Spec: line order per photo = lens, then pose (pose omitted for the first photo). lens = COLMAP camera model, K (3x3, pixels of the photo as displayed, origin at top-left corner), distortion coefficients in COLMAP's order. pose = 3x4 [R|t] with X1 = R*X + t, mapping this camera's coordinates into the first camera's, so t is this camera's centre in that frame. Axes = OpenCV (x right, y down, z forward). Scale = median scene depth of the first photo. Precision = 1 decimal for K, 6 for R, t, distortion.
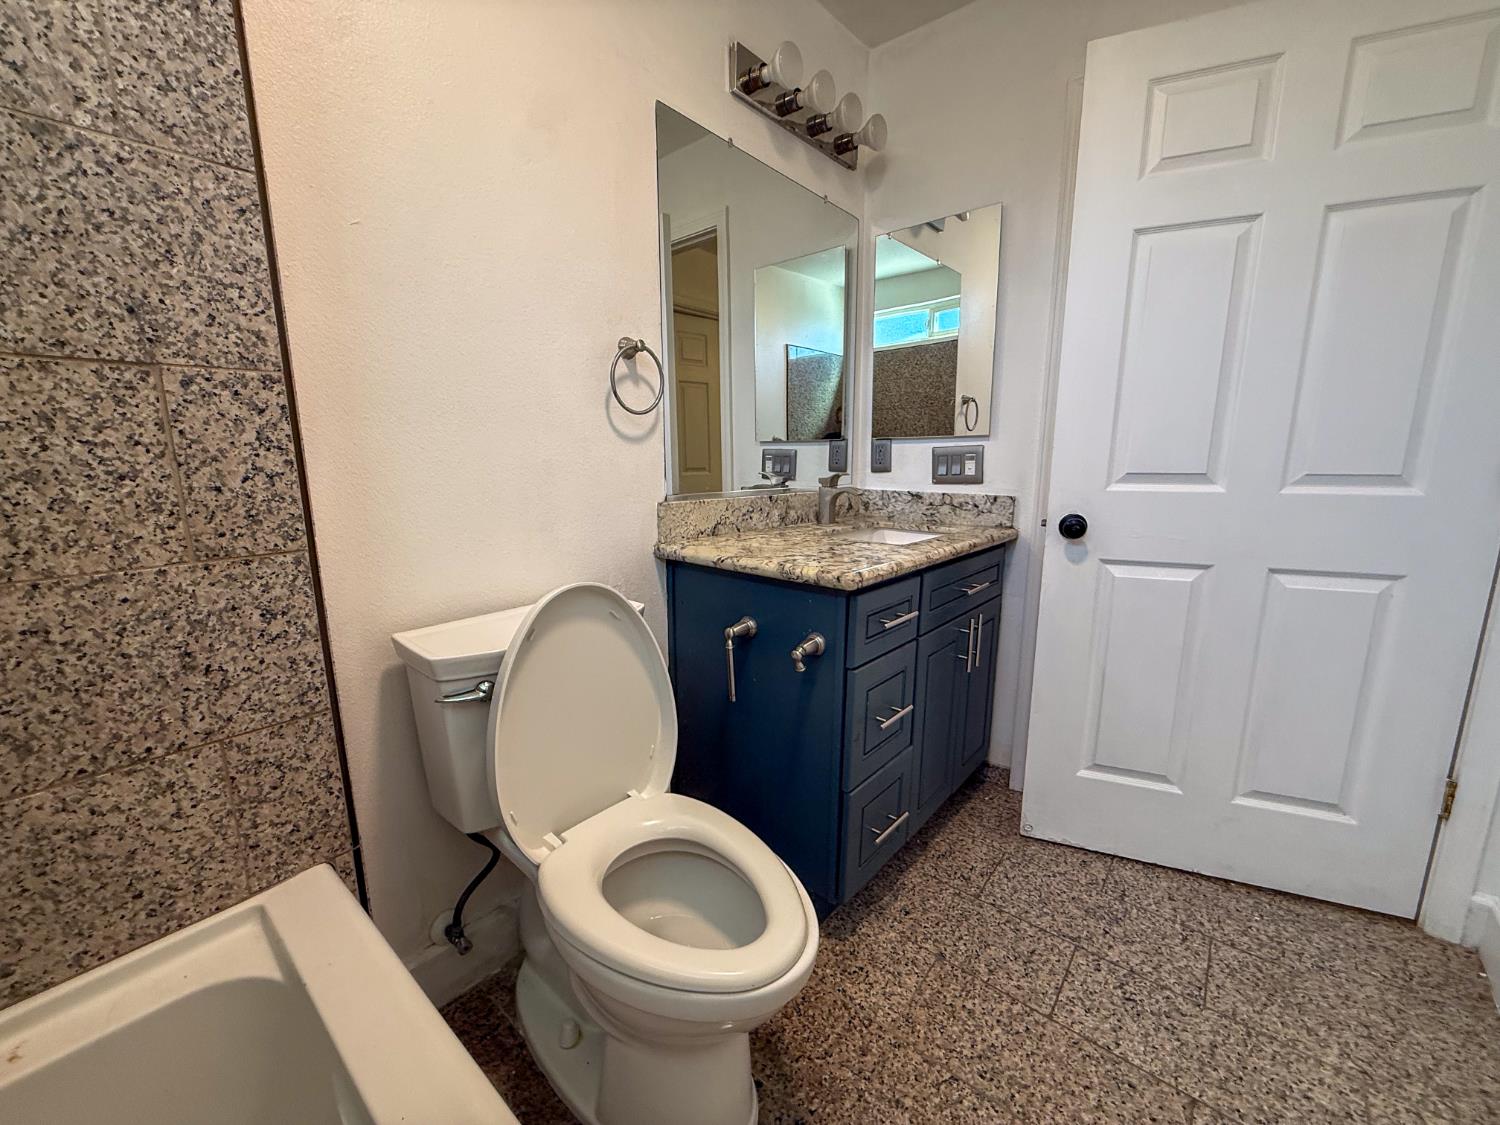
lens RADIAL K [[597.1, 0, 742.0], [0, 597.1, 570.1], [0, 0, 1]] dist [0.000420, -0.000311]
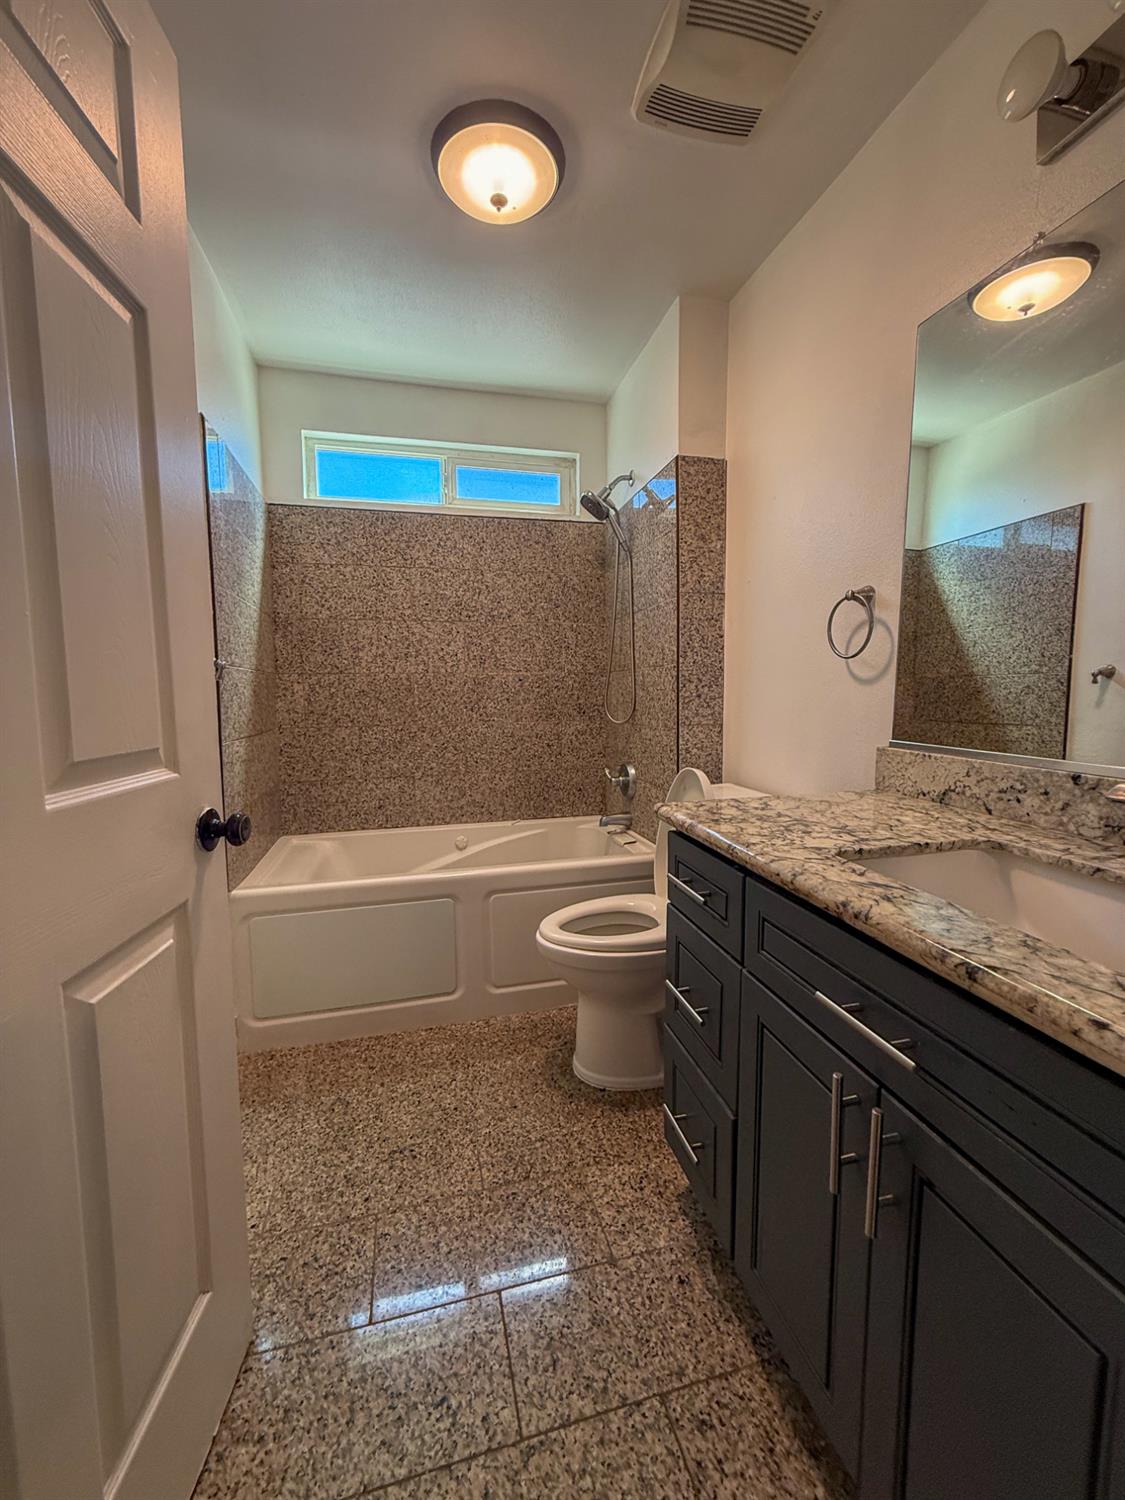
lens RADIAL K [[597.1, 0, 566.8], [0, 597.1, 747.9], [0, 0, 1]] dist [0.000420, -0.000311]
pose [[-0.572525, 0.088575, -0.815089, 0.905030], [-0.149226, 0.966285, 0.209823, -0.231719], [0.806193, 0.241761, -0.540005, 1.094963]]
